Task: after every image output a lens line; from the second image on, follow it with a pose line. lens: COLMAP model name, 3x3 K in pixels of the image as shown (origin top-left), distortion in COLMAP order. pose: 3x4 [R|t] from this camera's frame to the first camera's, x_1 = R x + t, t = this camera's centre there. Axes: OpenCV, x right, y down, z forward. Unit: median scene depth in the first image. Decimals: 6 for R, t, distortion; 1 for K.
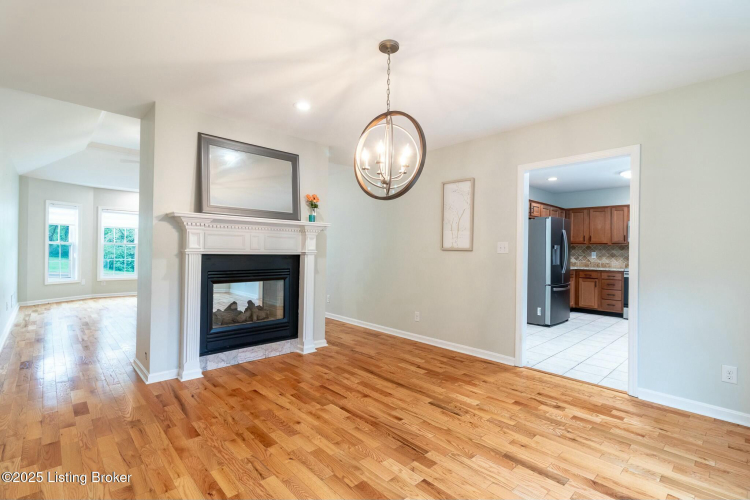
lens RADIAL K [[344.8, 0, 377.3], [0, 344.8, 247.7], [0, 0, 1]] dist [0.003407, 0.000070]
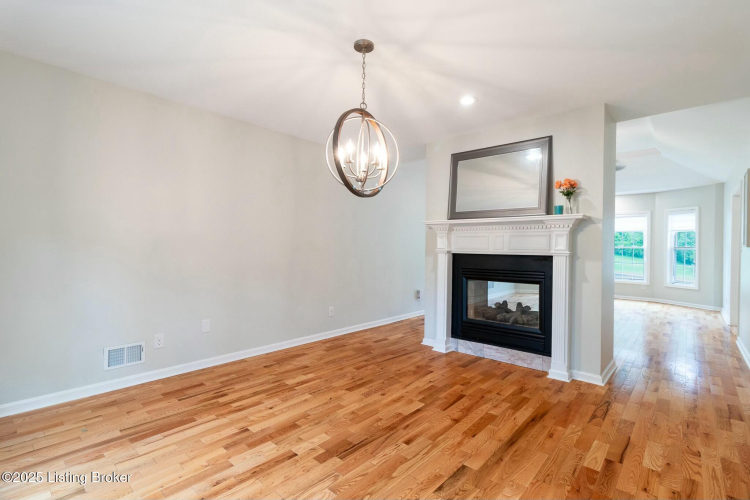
lens RADIAL K [[365.3, 0, 396.7], [0, 365.3, 246.9], [0, 0, 1]] dist [0.000560, 0.000226]
pose [[0.102643, -0.014294, -0.994616, 0.729498], [-0.003953, 0.999883, -0.014778, 0.015537], [0.994710, 0.005449, 0.102574, 0.653453]]
